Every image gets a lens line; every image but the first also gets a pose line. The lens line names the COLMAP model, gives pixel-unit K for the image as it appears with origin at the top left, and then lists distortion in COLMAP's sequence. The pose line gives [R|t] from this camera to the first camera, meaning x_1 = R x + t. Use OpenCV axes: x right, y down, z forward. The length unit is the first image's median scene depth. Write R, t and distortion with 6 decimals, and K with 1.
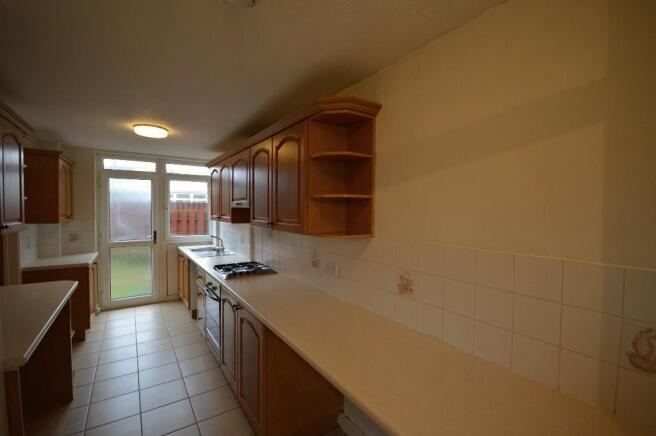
lens RADIAL K [[293.6, 0, 328.0], [0, 293.6, 218.0], [0, 0, 1]] dist [0.001172, -0.000247]
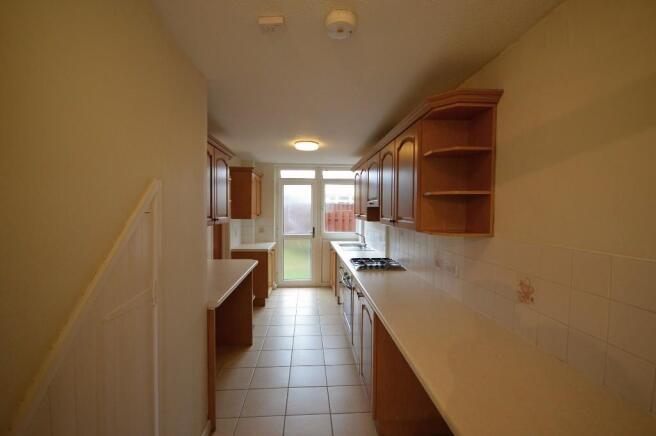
lens RADIAL K [[293.6, 0, 328.0], [0, 293.6, 218.0], [0, 0, 1]] dist [0.001172, -0.000247]
pose [[0.866808, 0.012962, -0.498474, 0.101612], [-0.014875, 0.999889, 0.000132, 0.008279], [0.498421, 0.007300, 0.866904, -0.027269]]
